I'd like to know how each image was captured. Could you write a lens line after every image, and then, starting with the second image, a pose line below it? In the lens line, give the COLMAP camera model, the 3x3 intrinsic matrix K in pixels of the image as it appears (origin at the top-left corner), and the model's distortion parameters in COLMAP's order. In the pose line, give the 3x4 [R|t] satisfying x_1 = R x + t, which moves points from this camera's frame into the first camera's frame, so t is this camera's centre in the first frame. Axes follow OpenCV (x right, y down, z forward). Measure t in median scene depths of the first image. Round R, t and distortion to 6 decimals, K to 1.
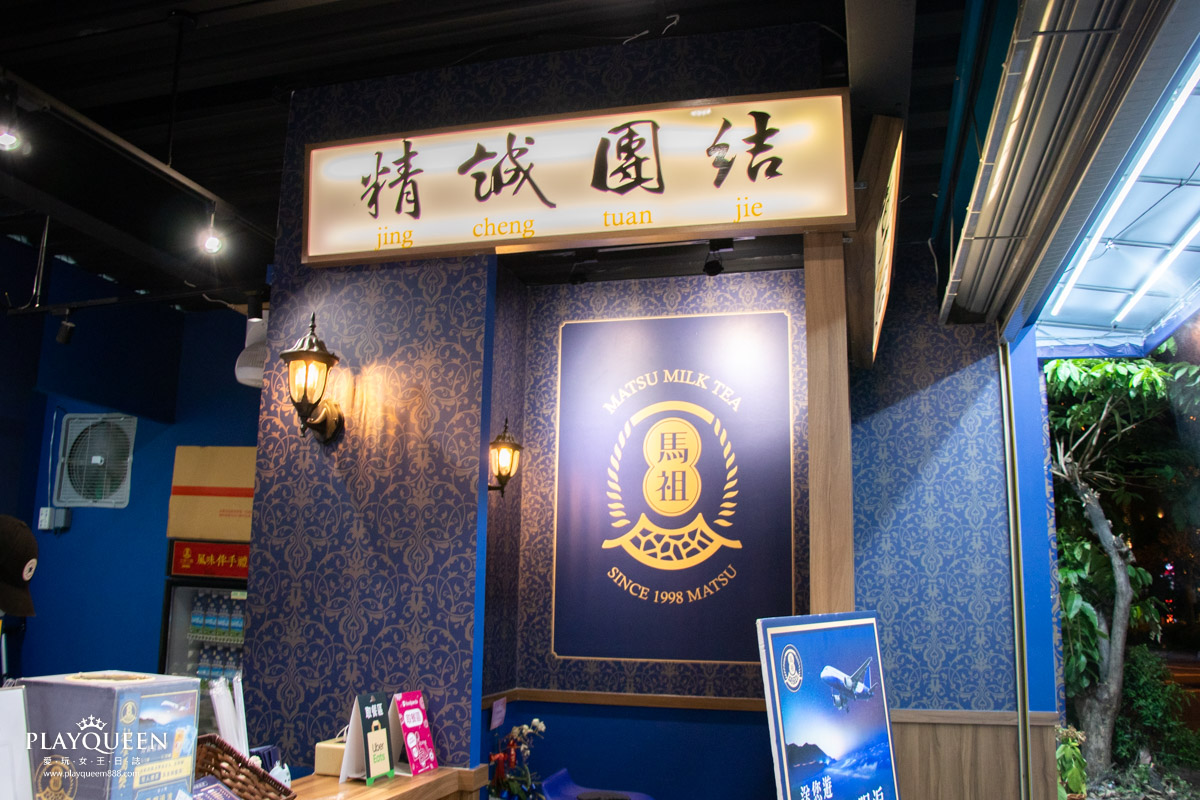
lens RADIAL K [[963.4, 0, 600.0], [0, 963.4, 400.0], [0, 0, 1]] dist [-0.202538, 0.121573]
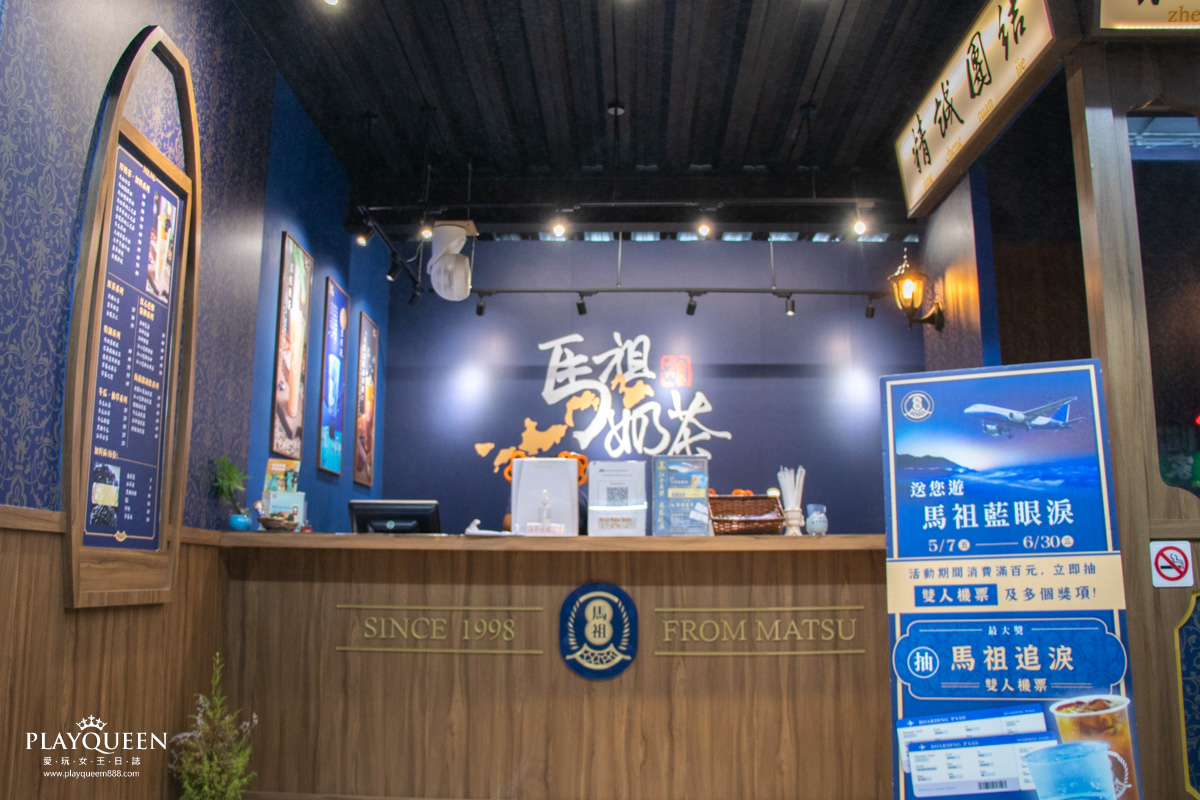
lens RADIAL K [[963.4, 0, 600.0], [0, 963.4, 400.0], [0, 0, 1]] dist [-0.202538, 0.121573]
pose [[0.257800, -0.176854, -0.949875, 1.459906], [0.198188, 0.971880, -0.127162, 0.360659], [0.945654, -0.155471, 0.285601, 0.109160]]
